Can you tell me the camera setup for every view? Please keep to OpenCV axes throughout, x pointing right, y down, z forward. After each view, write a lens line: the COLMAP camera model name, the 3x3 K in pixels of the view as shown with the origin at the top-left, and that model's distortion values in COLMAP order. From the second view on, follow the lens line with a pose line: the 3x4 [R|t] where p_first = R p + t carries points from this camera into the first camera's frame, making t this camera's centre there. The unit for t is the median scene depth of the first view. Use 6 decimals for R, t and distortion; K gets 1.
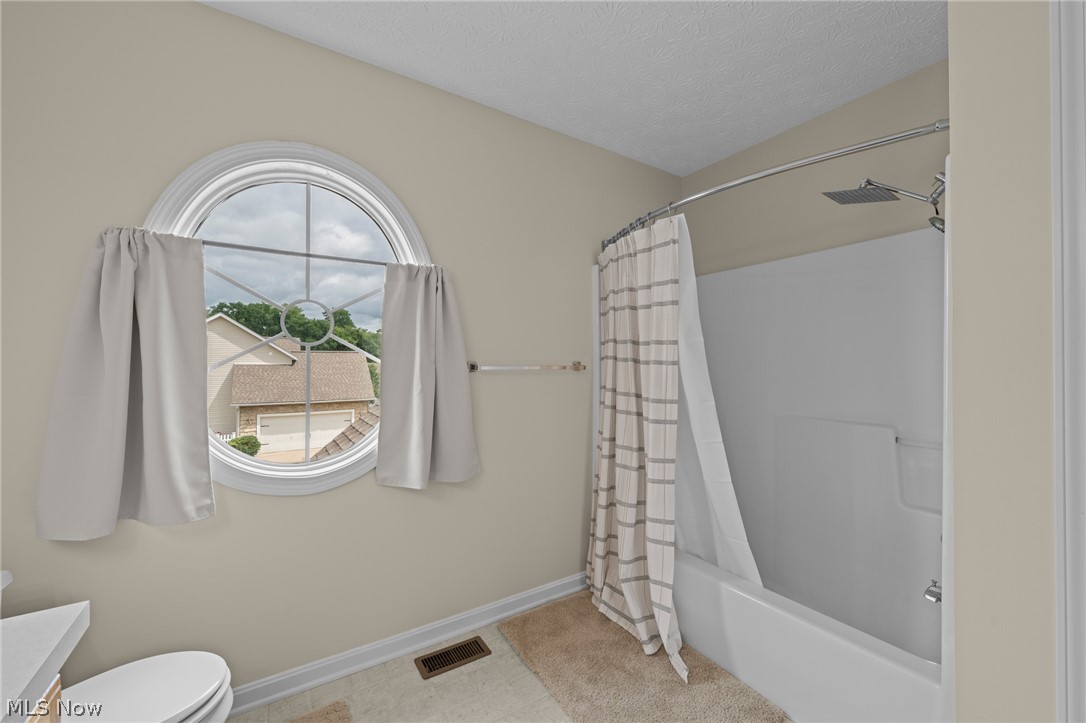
lens RADIAL K [[422.3, 0, 543.0], [0, 422.3, 361.5], [0, 0, 1]] dist [-0.001689, -0.000146]
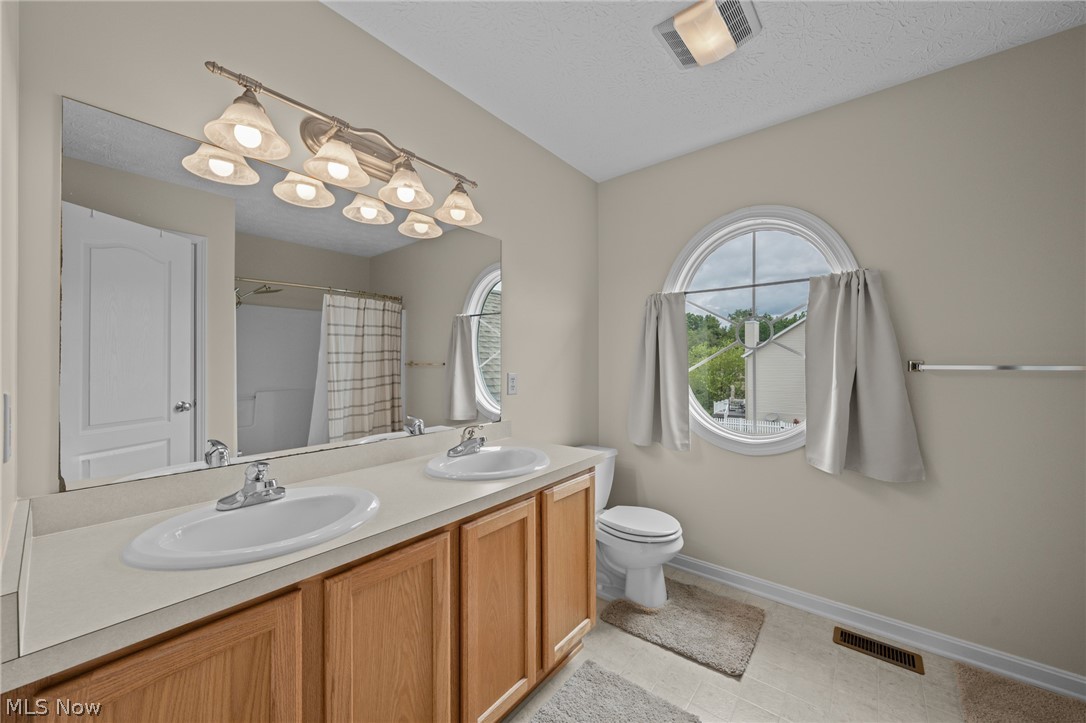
lens RADIAL K [[422.3, 0, 543.0], [0, 422.3, 361.5], [0, 0, 1]] dist [-0.001689, -0.000146]
pose [[0.309253, -0.001178, -0.950979, 0.525315], [0.009199, 0.999956, 0.001753, -0.007382], [0.950935, -0.009290, 0.309251, -0.080310]]
